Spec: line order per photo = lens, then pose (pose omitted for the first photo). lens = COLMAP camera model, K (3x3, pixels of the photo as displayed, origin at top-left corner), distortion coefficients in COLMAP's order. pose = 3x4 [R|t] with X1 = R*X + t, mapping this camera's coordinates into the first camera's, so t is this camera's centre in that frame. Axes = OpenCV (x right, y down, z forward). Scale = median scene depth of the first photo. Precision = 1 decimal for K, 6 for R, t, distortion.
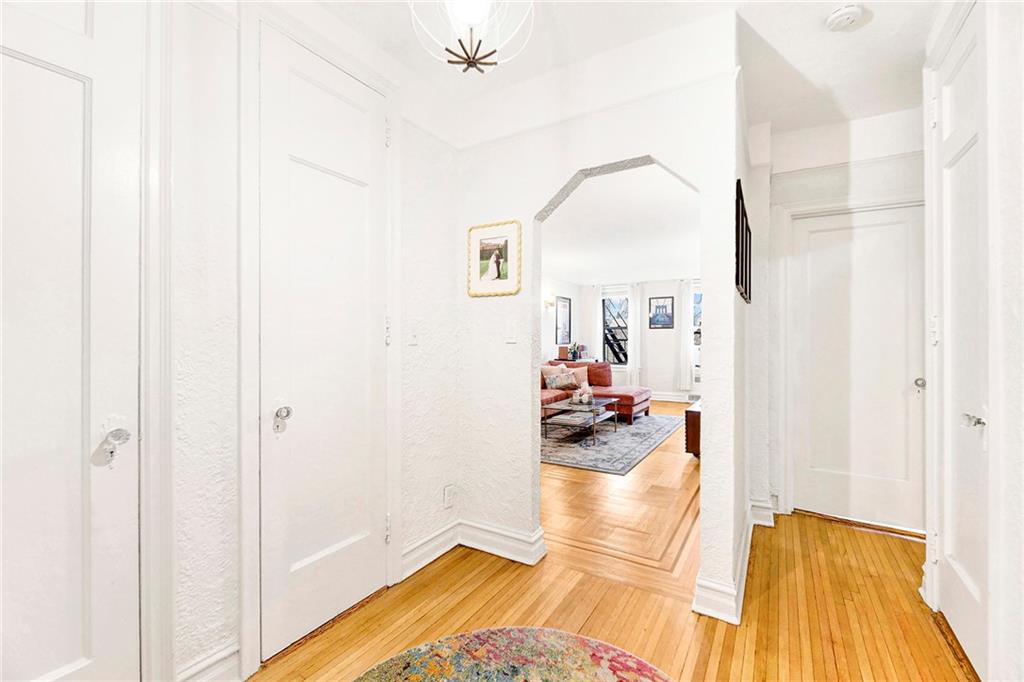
lens RADIAL K [[430.9, 0, 521.2], [0, 430.9, 336.6], [0, 0, 1]] dist [-0.002818, -0.002470]
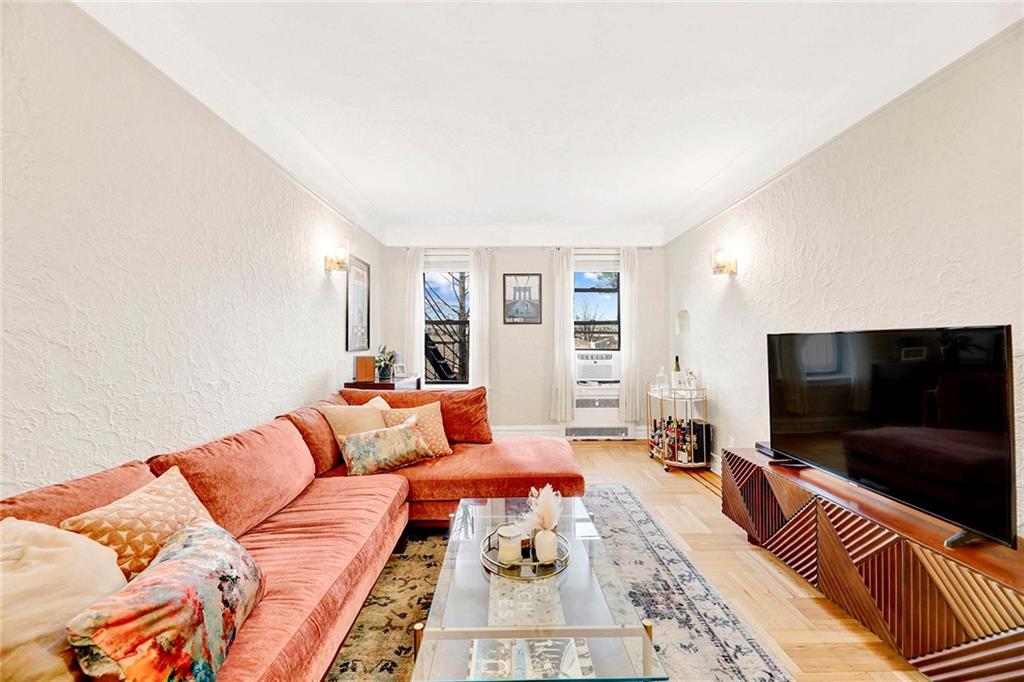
lens RADIAL K [[430.9, 0, 512.1], [0, 430.9, 339.8], [0, 0, 1]] dist [-0.002818, -0.002470]
pose [[0.851867, 0.000930, 0.523757, -0.013454], [-0.001182, 0.999999, 0.000148, 0.003892], [-0.523757, -0.000745, 0.851868, 0.484043]]
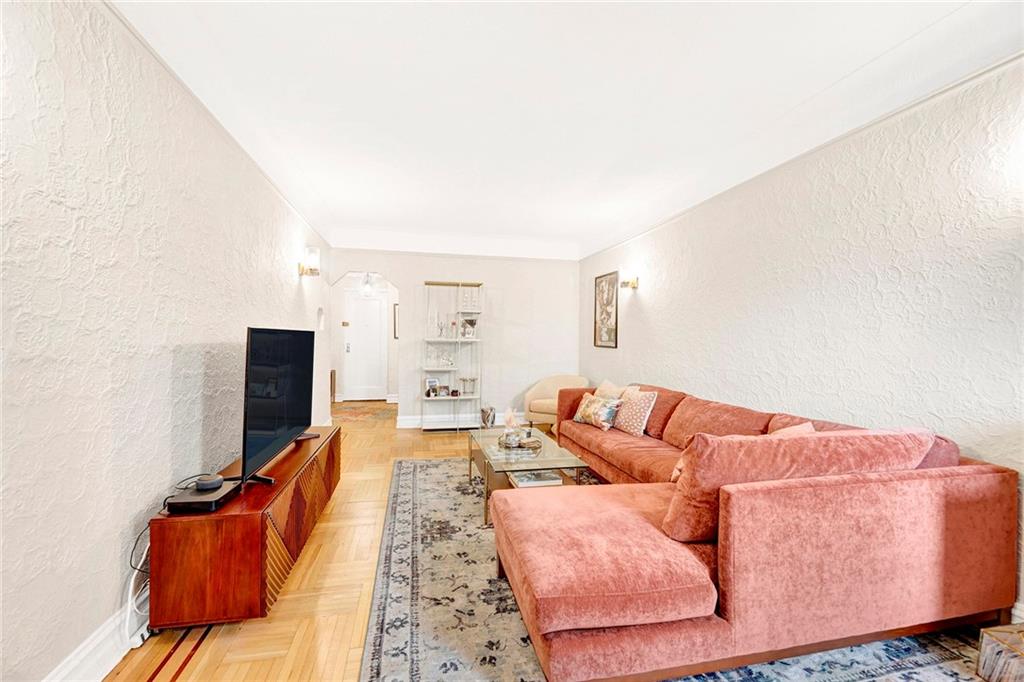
lens RADIAL K [[430.9, 0, 516.7], [0, 430.9, 342.3], [0, 0, 1]] dist [-0.002818, -0.002470]
pose [[-0.719026, -0.002506, -0.694978, 0.362508], [-0.006284, 0.999976, 0.002896, 0.005660], [0.694954, 0.006450, -0.719025, 0.917484]]
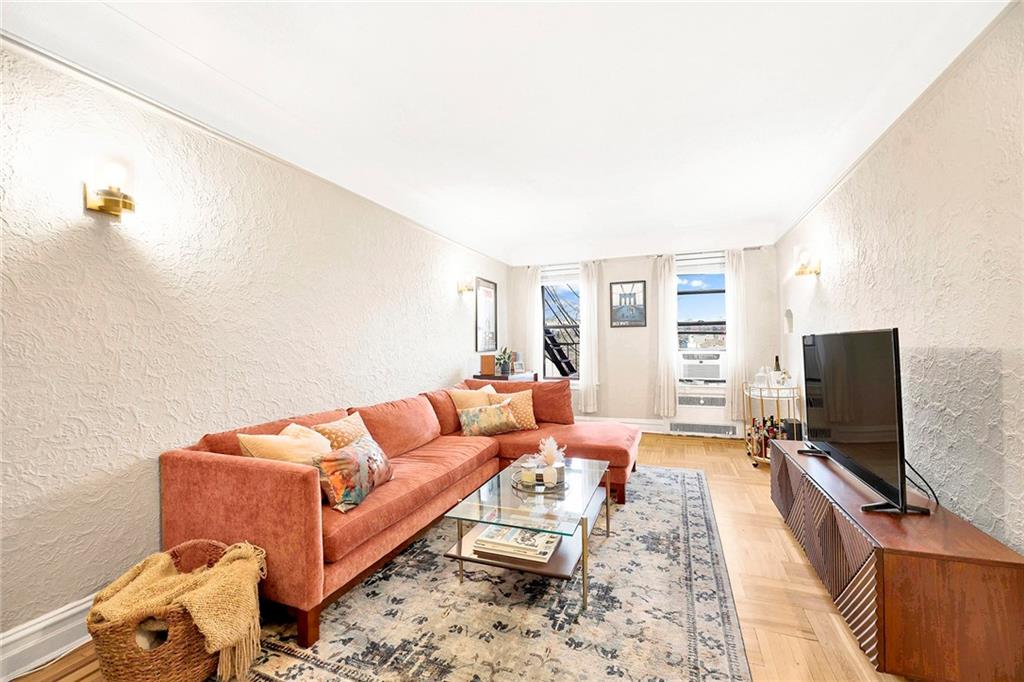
lens RADIAL K [[430.9, 0, 507.2], [0, 430.9, 337.8], [0, 0, 1]] dist [-0.002818, -0.002470]
pose [[0.986412, -0.007843, 0.164106, 0.021433], [0.009291, 0.999924, -0.008055, 0.002372], [-0.164030, 0.009471, 0.986410, 0.356650]]
